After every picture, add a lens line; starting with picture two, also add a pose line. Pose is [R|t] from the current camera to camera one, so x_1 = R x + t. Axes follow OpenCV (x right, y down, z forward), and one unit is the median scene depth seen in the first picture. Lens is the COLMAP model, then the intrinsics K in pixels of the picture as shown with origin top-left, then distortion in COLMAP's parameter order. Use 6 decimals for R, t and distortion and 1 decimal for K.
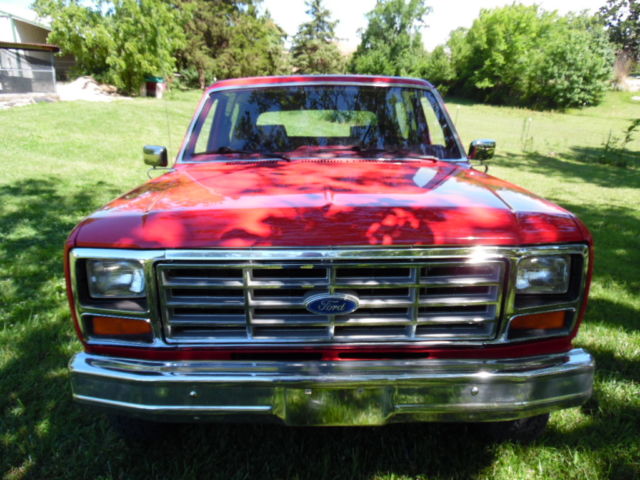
lens RADIAL K [[486.5, 0, 320.0], [0, 486.5, 240.0], [0, 0, 1]] dist [-0.006303, 0.001312]
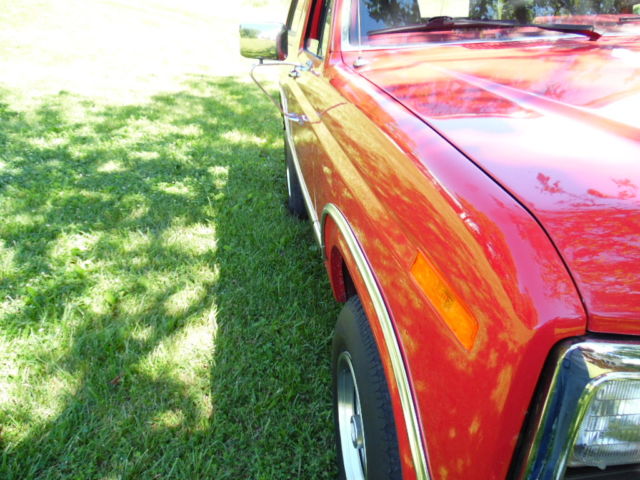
lens RADIAL K [[486.5, 0, 320.0], [0, 486.5, 240.0], [0, 0, 1]] dist [-0.006303, 0.001312]
pose [[0.993863, -0.051845, 0.097717, -0.187467], [0.032791, 0.981743, 0.187363, -0.025386], [-0.105647, -0.183009, 0.977418, 0.207512]]
